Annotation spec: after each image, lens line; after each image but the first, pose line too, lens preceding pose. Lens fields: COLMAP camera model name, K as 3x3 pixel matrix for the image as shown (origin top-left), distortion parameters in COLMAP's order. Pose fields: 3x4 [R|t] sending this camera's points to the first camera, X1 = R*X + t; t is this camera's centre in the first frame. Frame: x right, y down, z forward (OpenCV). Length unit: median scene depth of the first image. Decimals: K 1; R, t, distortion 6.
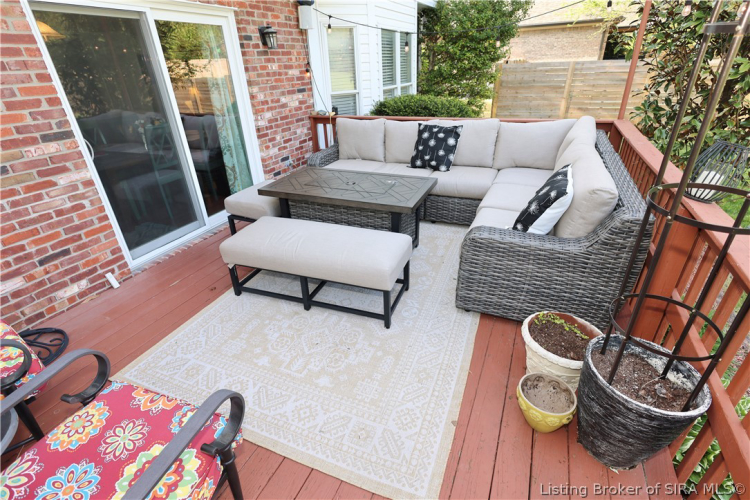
lens RADIAL K [[357.5, 0, 376.9], [0, 357.5, 252.8], [0, 0, 1]] dist [0.001041, 0.000184]
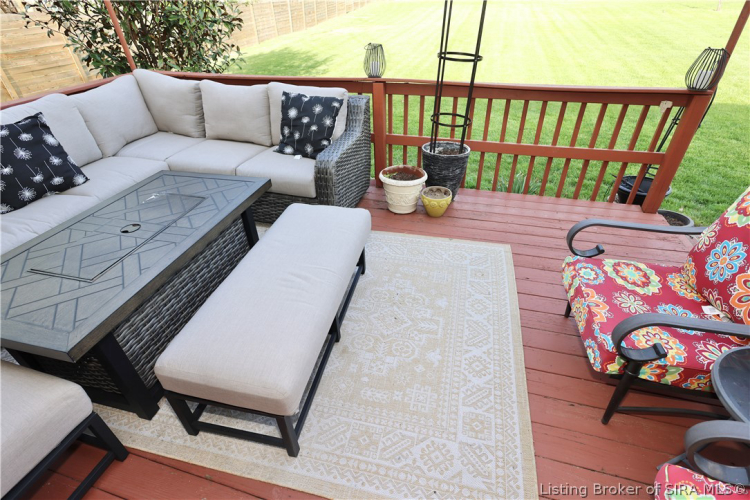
lens RADIAL K [[357.5, 0, 376.9], [0, 357.5, 252.8], [0, 0, 1]] dist [0.001041, 0.000184]
pose [[-0.140248, -0.550567, 0.822926, -0.511290], [0.492108, 0.682452, 0.540453, -0.236448], [-0.859163, 0.480766, 0.175225, 0.497120]]
